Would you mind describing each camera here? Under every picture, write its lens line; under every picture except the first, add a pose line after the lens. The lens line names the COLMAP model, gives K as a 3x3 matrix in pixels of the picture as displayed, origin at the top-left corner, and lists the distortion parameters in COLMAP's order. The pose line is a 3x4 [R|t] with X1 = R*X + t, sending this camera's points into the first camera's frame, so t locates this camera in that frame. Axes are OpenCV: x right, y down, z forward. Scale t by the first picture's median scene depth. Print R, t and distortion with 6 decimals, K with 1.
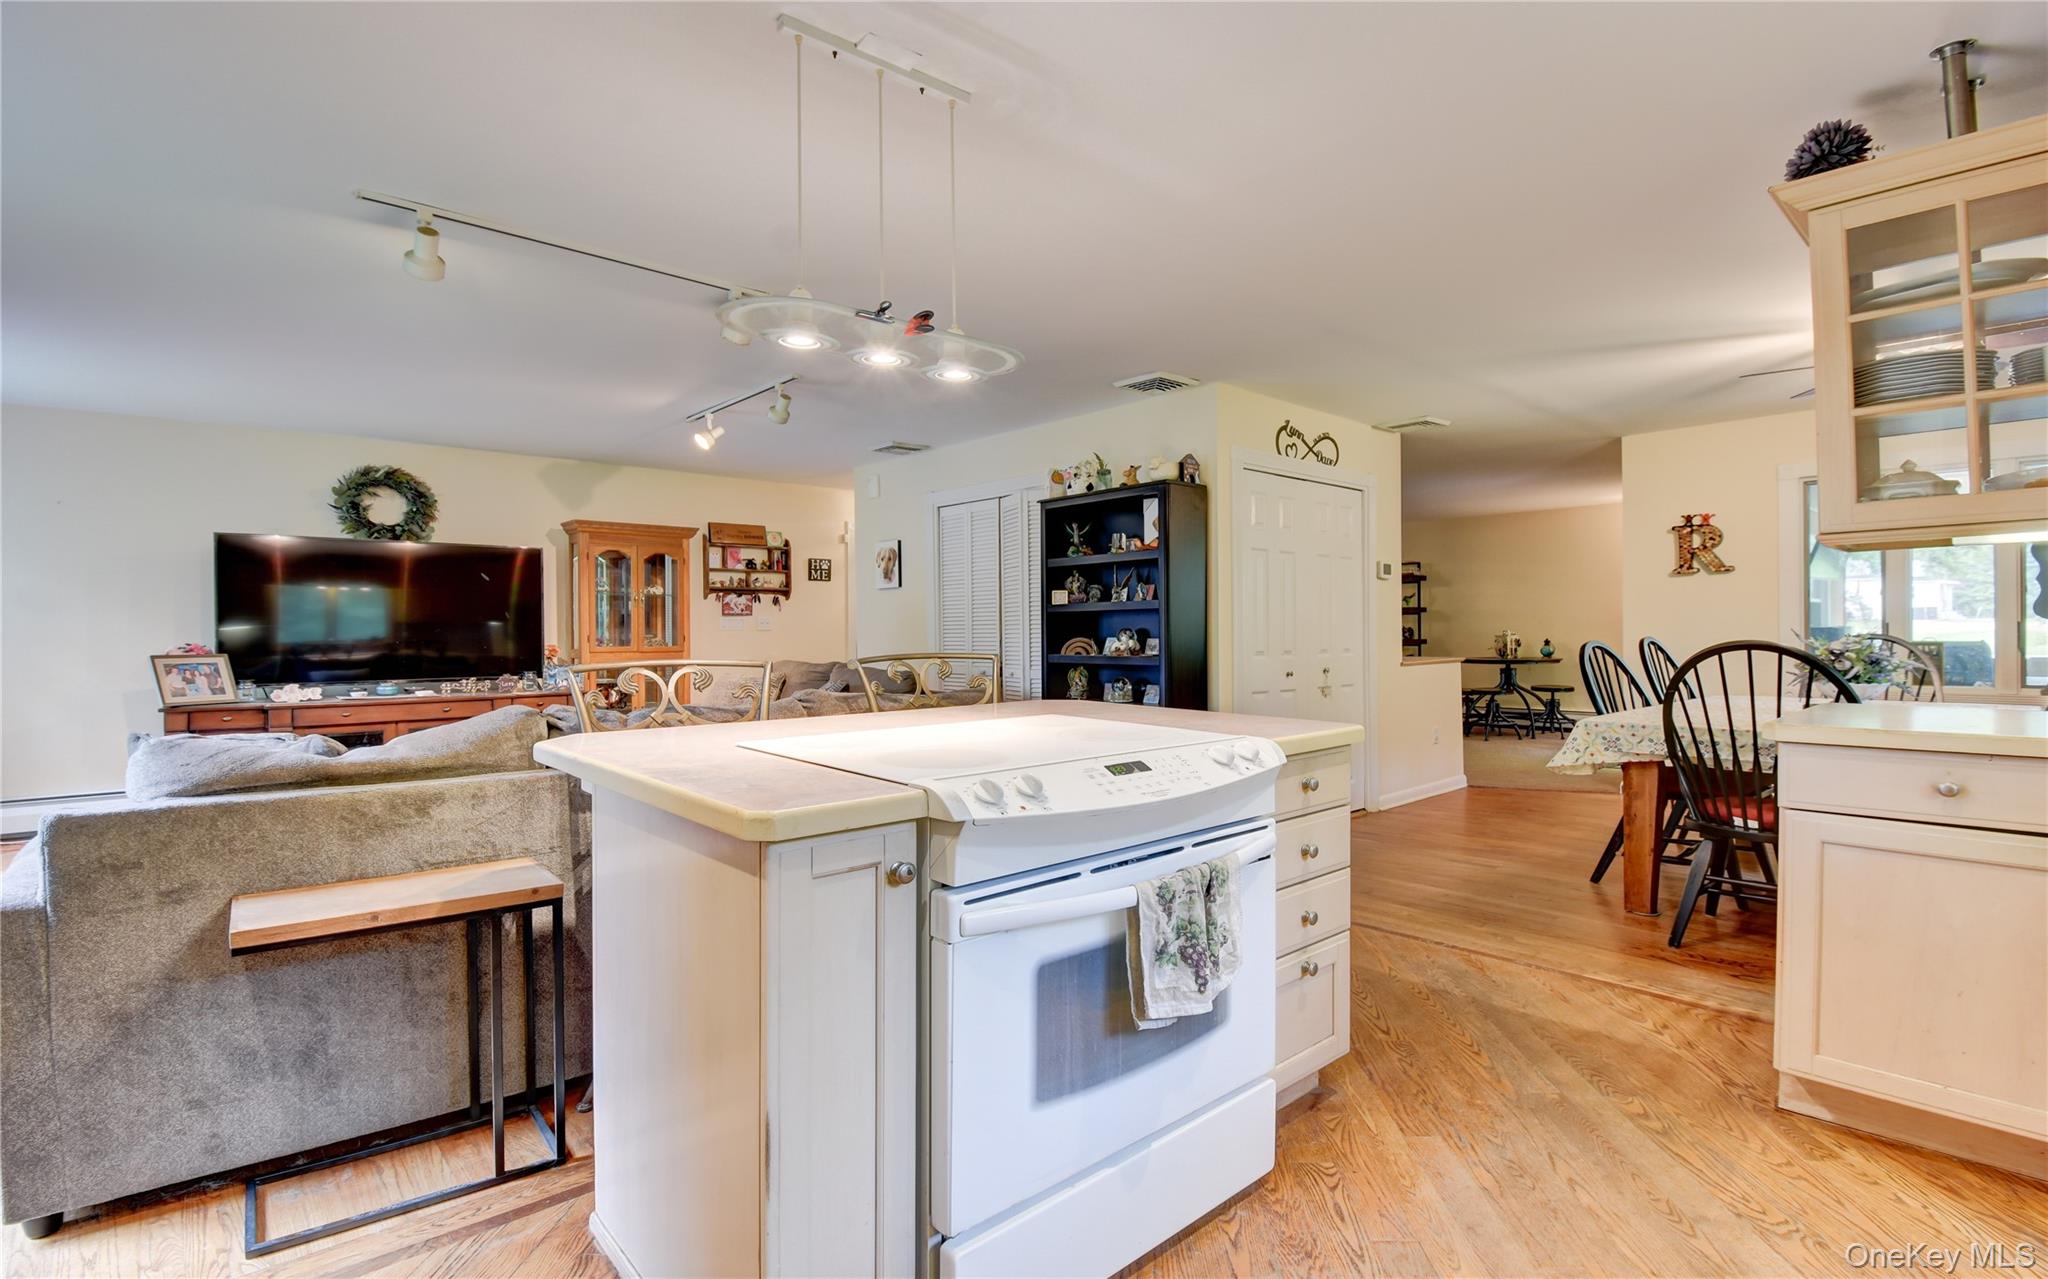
lens RADIAL K [[950.1, 0, 1015.5], [0, 950.1, 629.7], [0, 0, 1]] dist [0.008028, -0.018379]
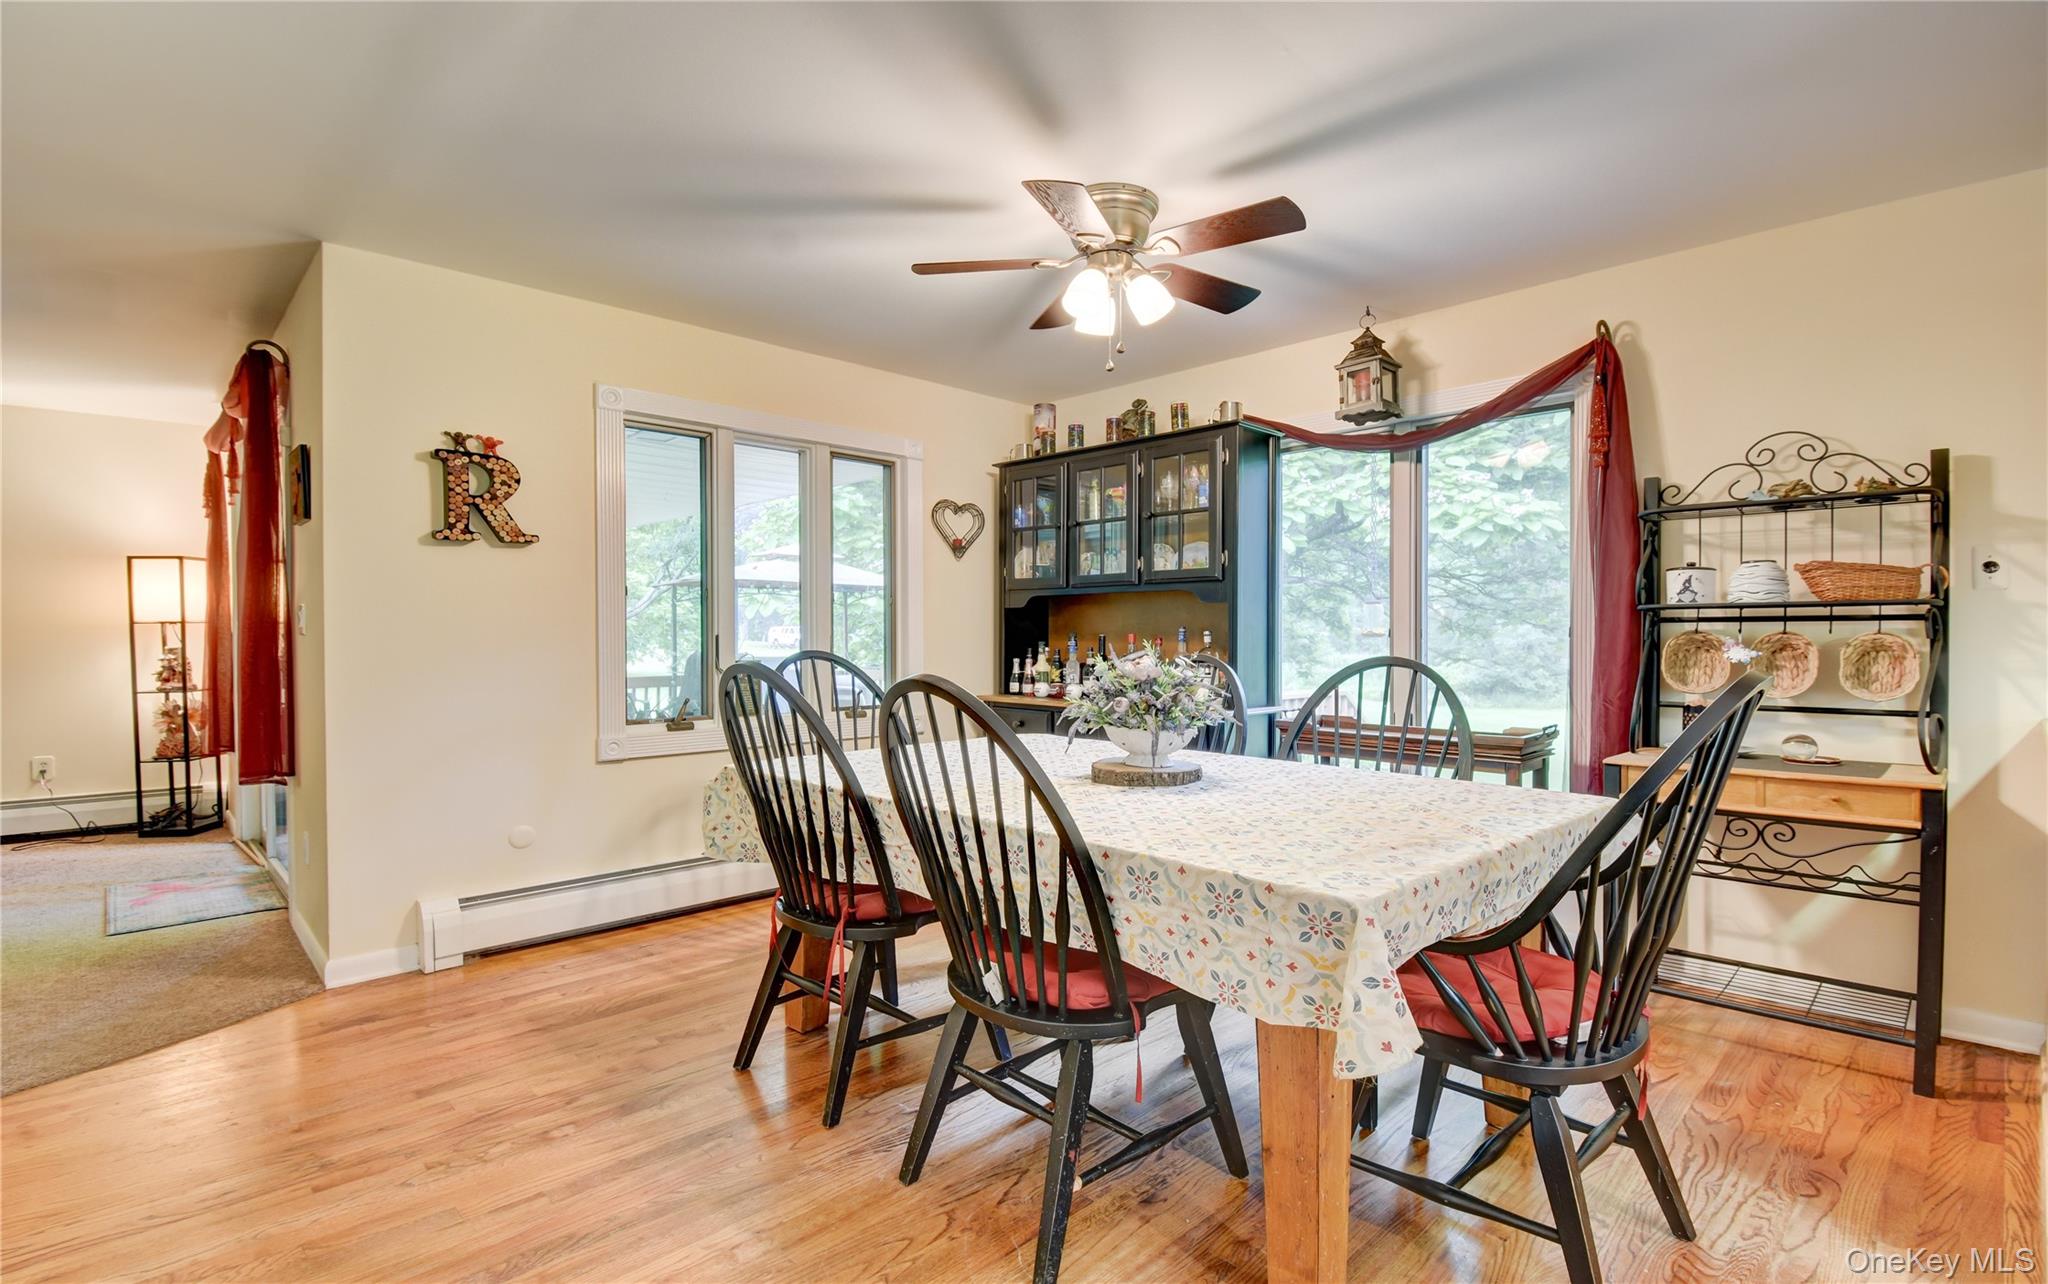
lens RADIAL K [[950.1, 0, 1021.9], [0, 950.1, 645.3], [0, 0, 1]] dist [0.008028, -0.018379]
pose [[-0.047039, -0.004449, 0.998883, 0.112707], [0.000595, 0.999990, 0.004482, -0.001367], [-0.998893, 0.000805, -0.047036, 0.525730]]
